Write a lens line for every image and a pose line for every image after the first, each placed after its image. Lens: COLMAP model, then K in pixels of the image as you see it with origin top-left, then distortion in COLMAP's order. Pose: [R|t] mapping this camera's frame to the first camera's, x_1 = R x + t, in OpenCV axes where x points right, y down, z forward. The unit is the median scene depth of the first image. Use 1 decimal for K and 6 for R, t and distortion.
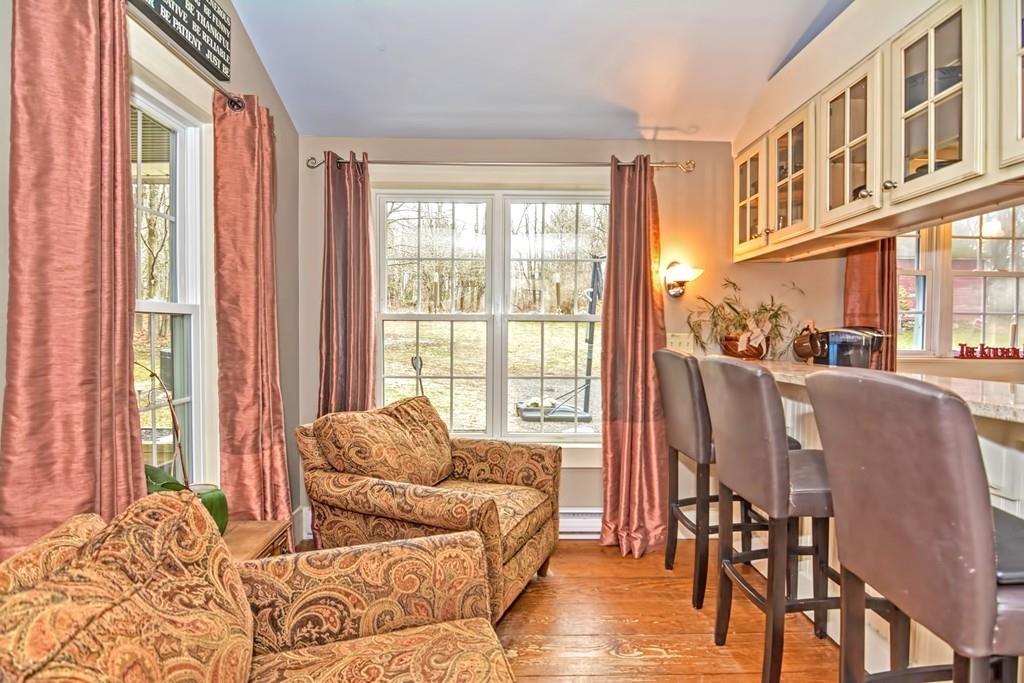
lens RADIAL K [[498.6, 0, 506.5], [0, 498.6, 345.0], [0, 0, 1]] dist [-0.001902, -0.013968]
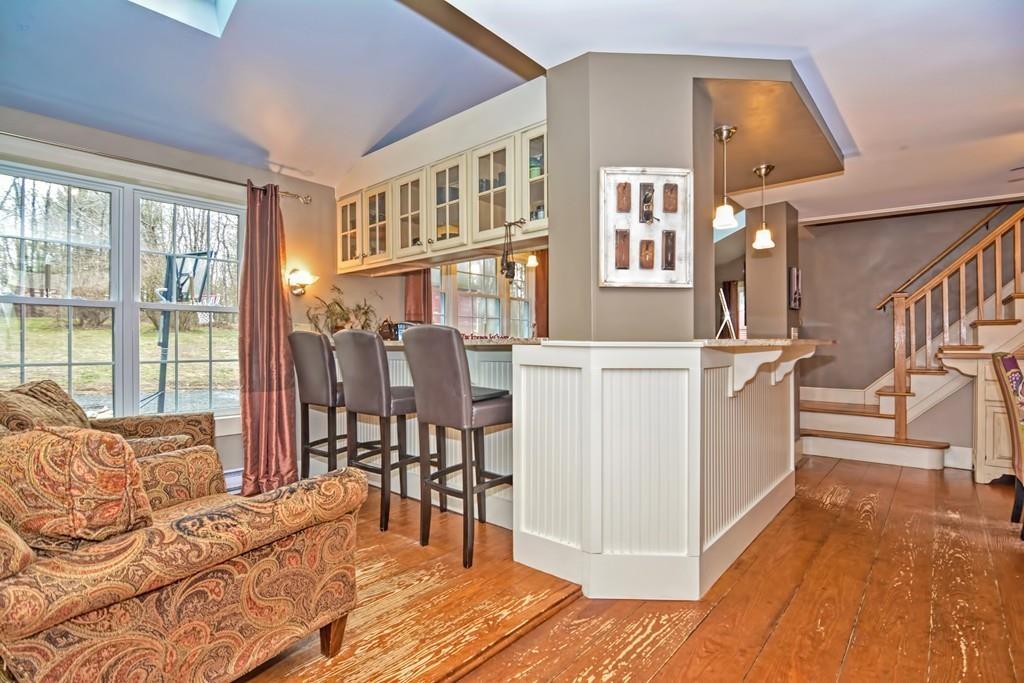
lens RADIAL K [[498.6, 0, 506.5], [0, 498.6, 345.0], [0, 0, 1]] dist [-0.001902, -0.013968]
pose [[0.676059, -0.006218, 0.736821, -0.281042], [0.023709, 0.999630, -0.013318, 0.069639], [-0.736466, 0.026473, 0.675956, -0.319007]]
